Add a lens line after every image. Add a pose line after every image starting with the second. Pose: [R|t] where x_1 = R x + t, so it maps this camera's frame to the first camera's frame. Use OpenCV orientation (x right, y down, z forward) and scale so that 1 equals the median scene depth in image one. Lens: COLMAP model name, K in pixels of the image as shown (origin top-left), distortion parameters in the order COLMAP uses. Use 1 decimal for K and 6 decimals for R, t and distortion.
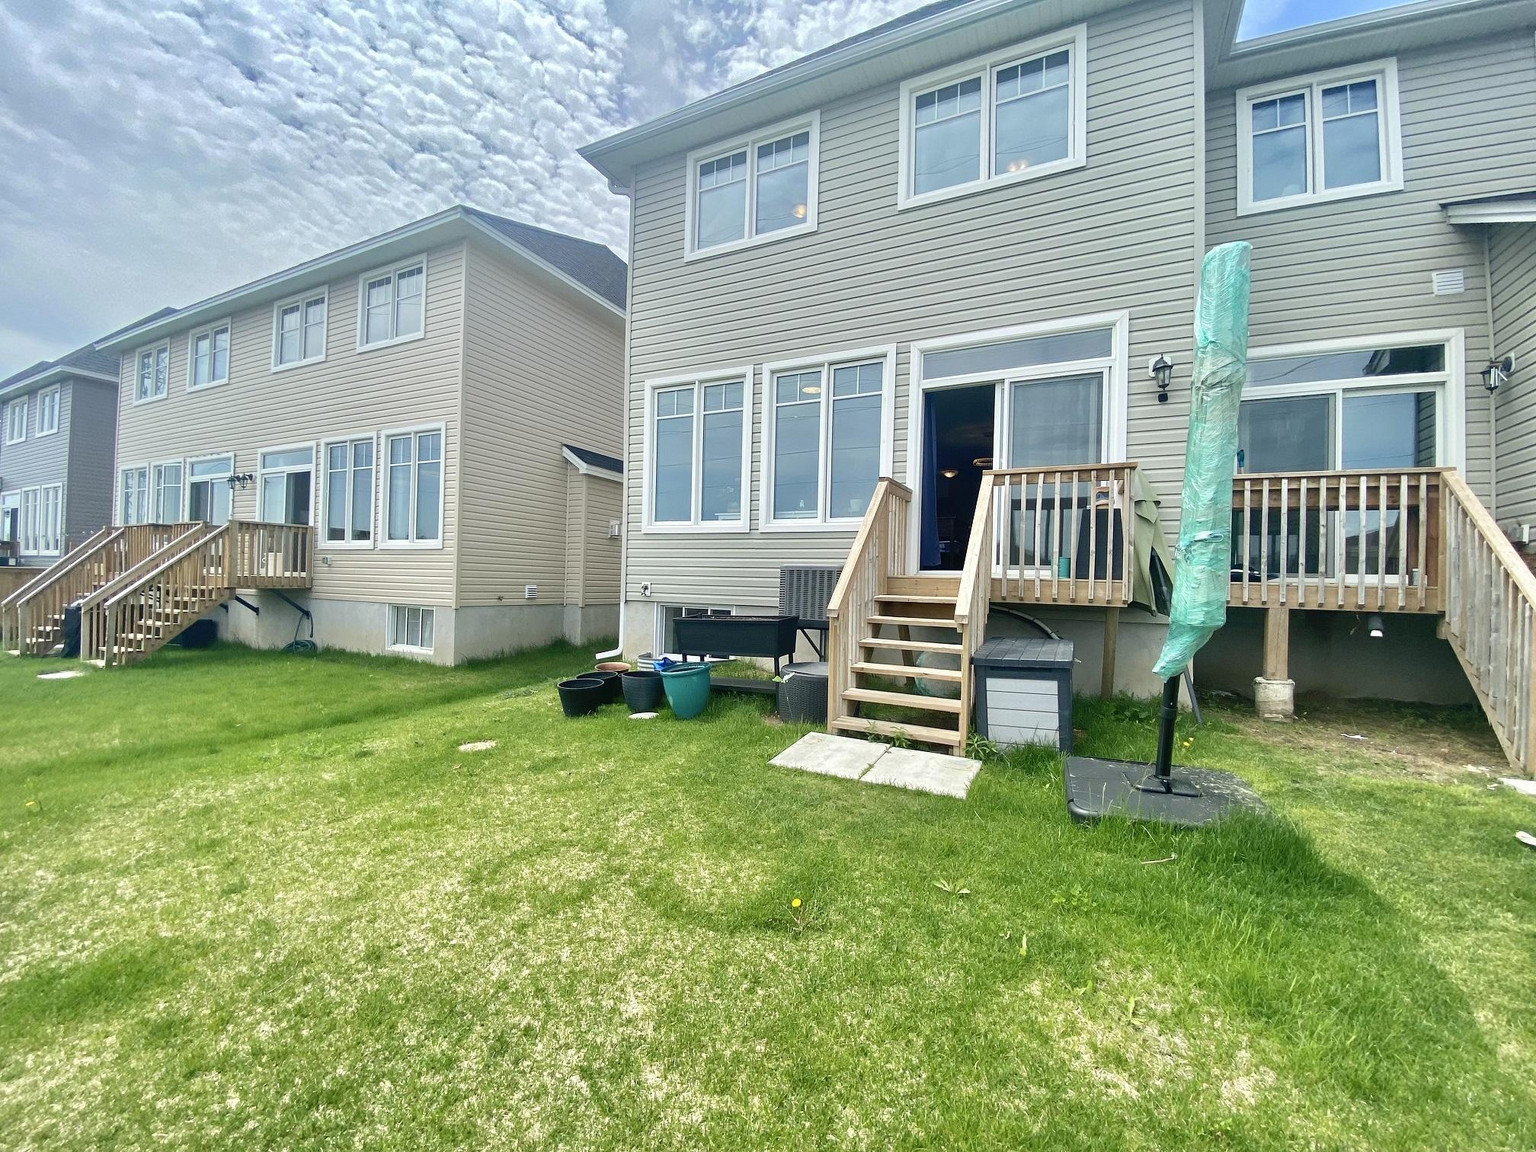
lens RADIAL K [[626.2, 0, 765.6], [0, 626.2, 575.5], [0, 0, 1]] dist [0.041340, -0.031734]
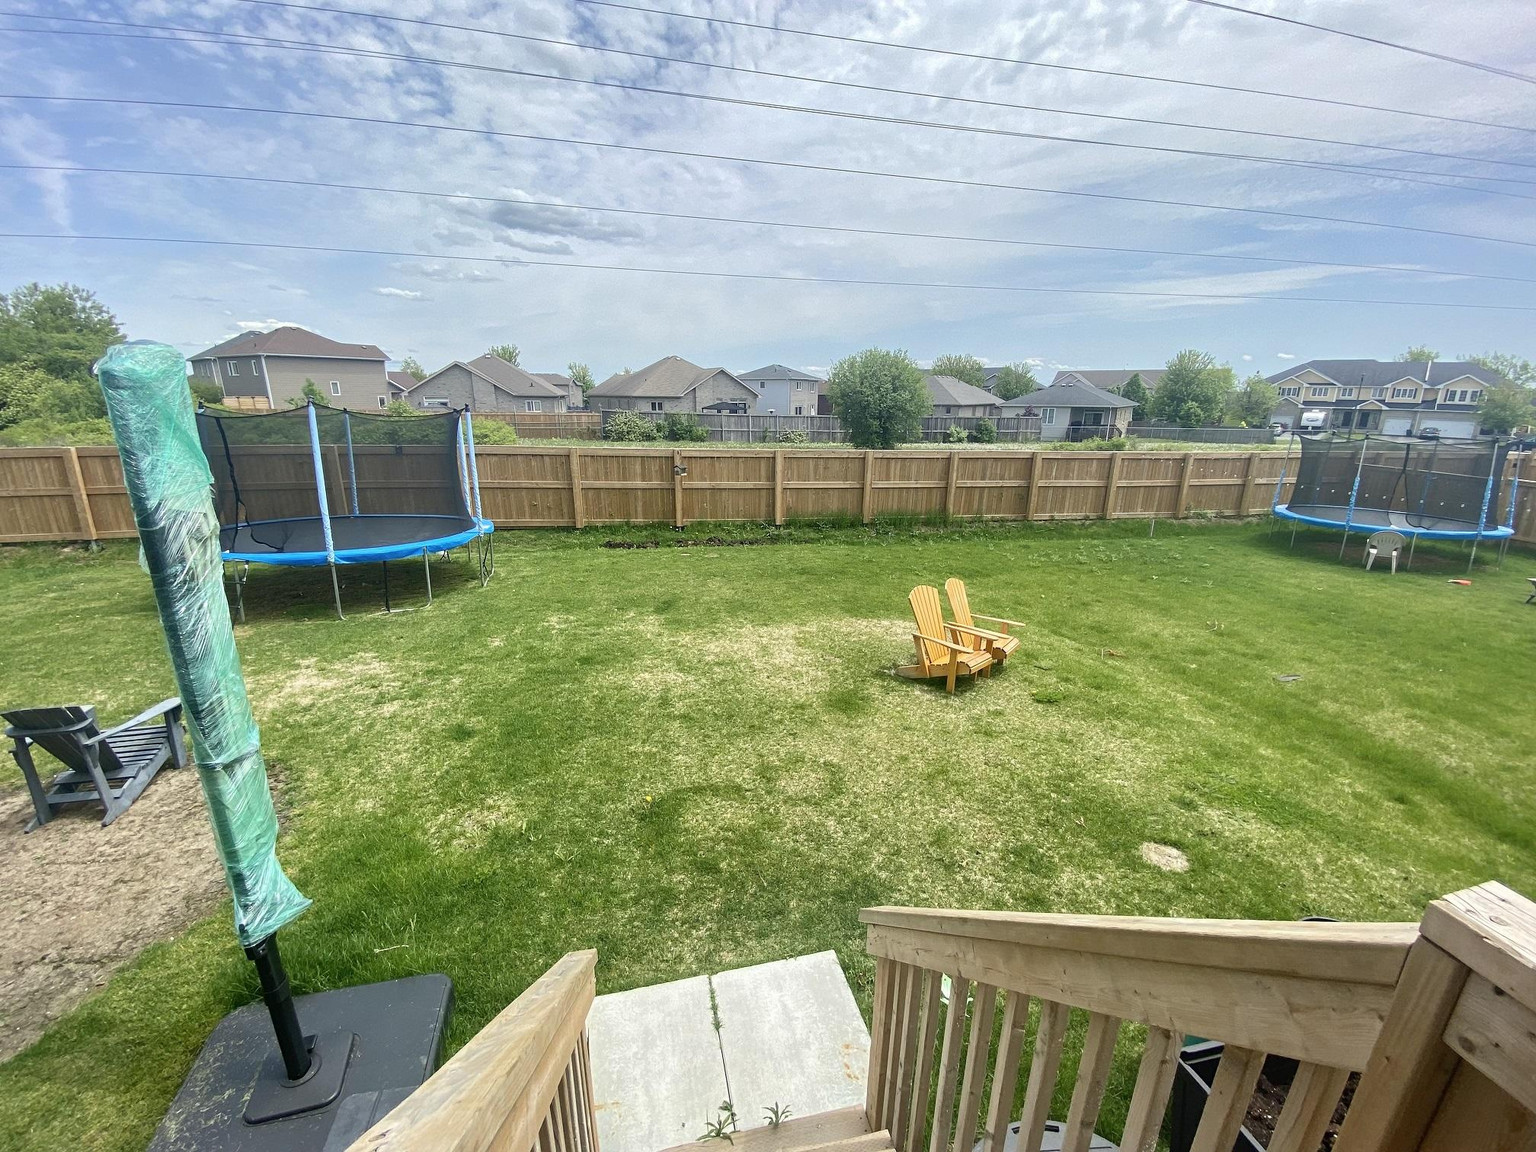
lens RADIAL K [[626.2, 0, 765.6], [0, 626.2, 575.5], [0, 0, 1]] dist [0.041340, -0.031734]
pose [[-0.784416, 0.145644, -0.602893, 0.618167], [-0.015787, 0.967036, 0.254152, -0.447558], [0.620034, 0.208878, -0.756259, 1.913830]]
